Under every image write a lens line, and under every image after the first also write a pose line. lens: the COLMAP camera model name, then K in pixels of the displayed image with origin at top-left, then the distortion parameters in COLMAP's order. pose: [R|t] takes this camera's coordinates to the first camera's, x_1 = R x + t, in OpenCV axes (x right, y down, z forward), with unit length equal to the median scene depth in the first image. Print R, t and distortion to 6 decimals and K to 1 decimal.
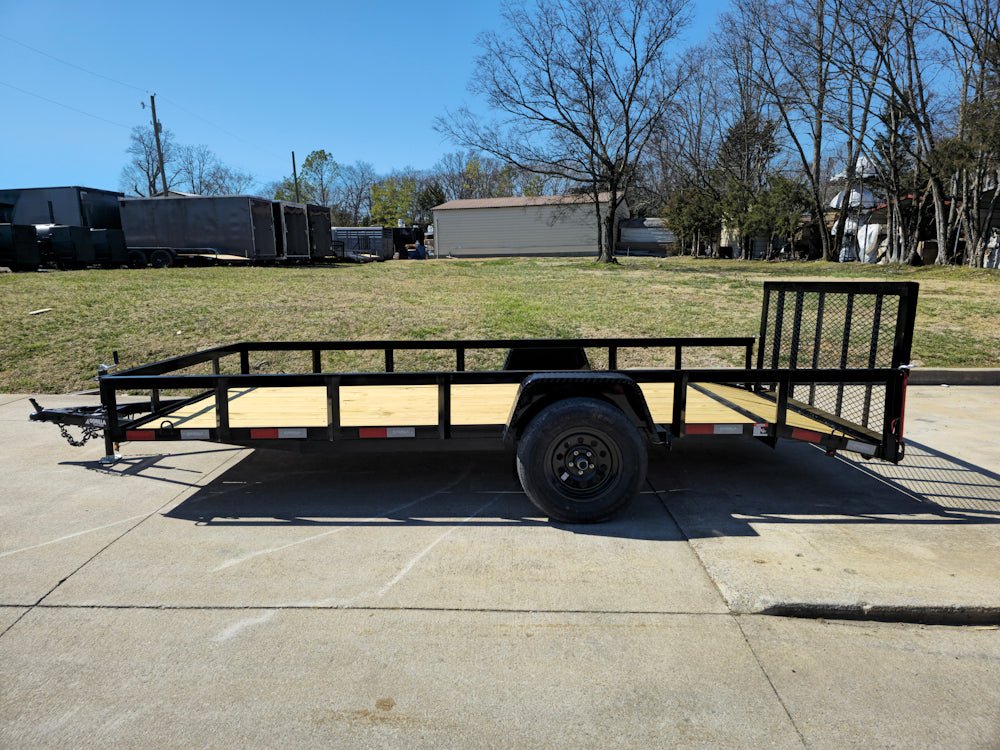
lens RADIAL K [[653.2, 0, 492.0], [0, 653.2, 376.4], [0, 0, 1]] dist [0.053655, -0.042953]
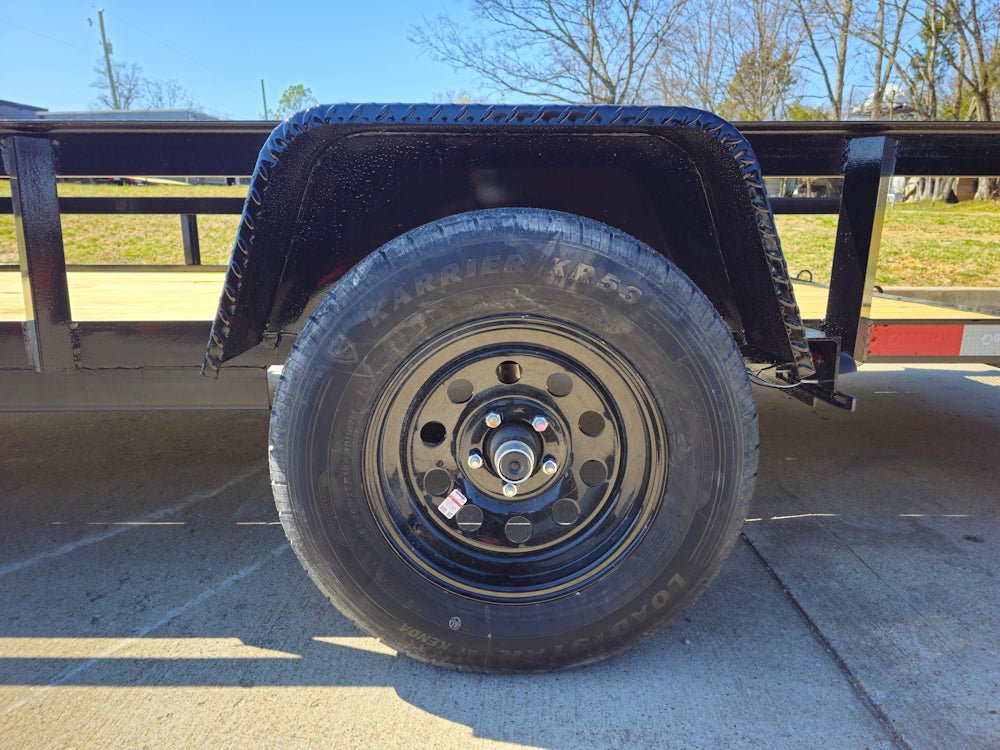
lens RADIAL K [[653.2, 0, 503.1], [0, 653.2, 391.1], [0, 0, 1]] dist [0.053655, -0.042953]
pose [[0.999687, 0.004139, 0.024685, 0.033875], [-0.006243, 0.996294, 0.085784, 0.021988], [-0.024239, -0.085911, 0.996008, 0.196470]]
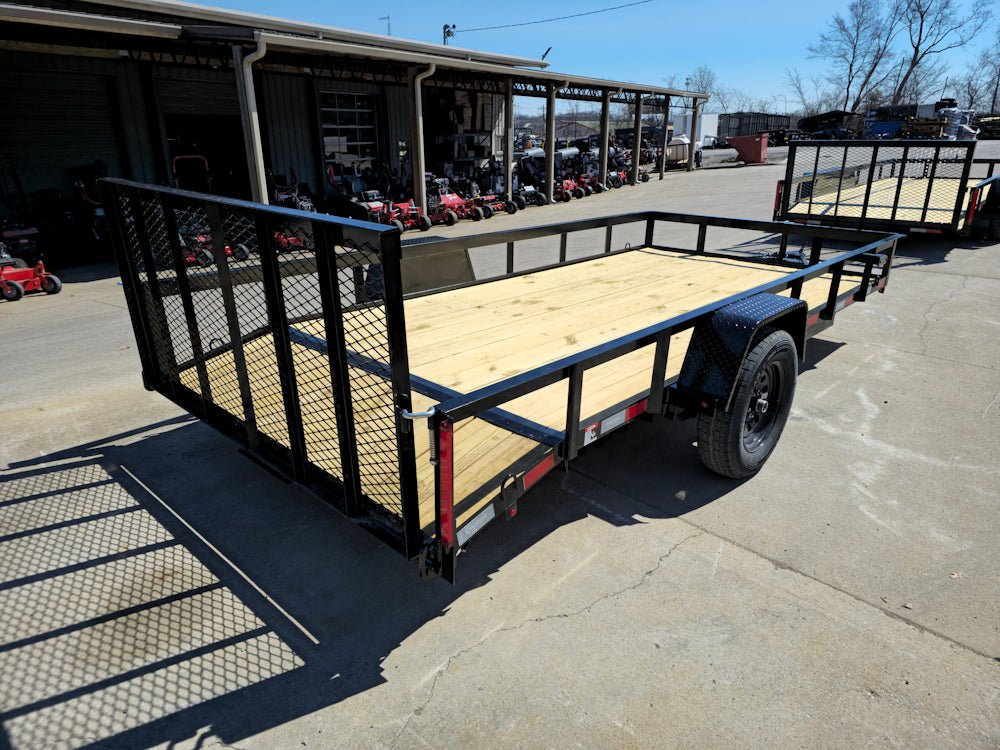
lens RADIAL K [[653.2, 0, 497.8], [0, 653.2, 377.4], [0, 0, 1]] dist [0.053655, -0.042953]
pose [[-0.686590, 0.261740, -0.678297, 0.245710], [-0.107623, 0.886083, 0.450859, -0.090703], [0.719035, 0.382556, -0.580206, 0.505782]]
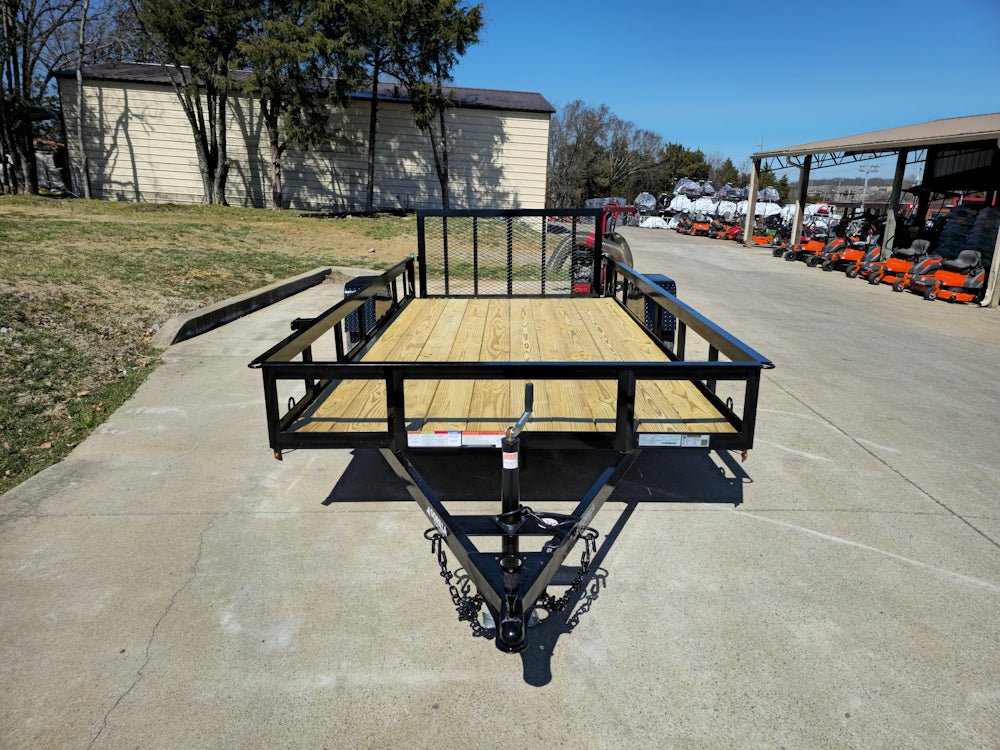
lens RADIAL K [[653.2, 0, 501.2], [0, 653.2, 388.1], [0, 0, 1]] dist [0.053655, -0.042953]
pose [[0.007219, -0.278829, 0.960314, -0.353109], [0.149841, 0.949798, 0.274649, -0.058179], [-0.988684, 0.141911, 0.048636, 0.344620]]
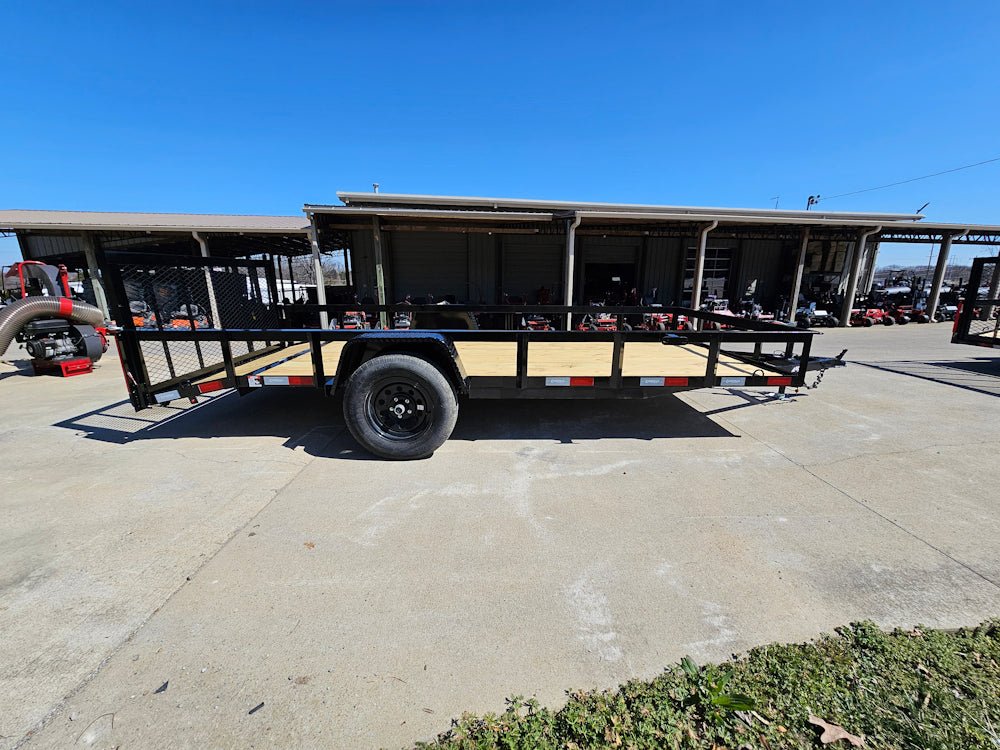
lens RADIAL K [[406.1, 0, 498.5], [0, 406.1, 381.5], [0, 0, 1]] dist [-0.002516, 0.000942]
pose [[-0.999847, 0.009644, -0.014609, -0.004957], [0.003106, 0.919039, 0.394154, -0.077923], [0.017227, 0.394048, -0.918928, 0.612805]]
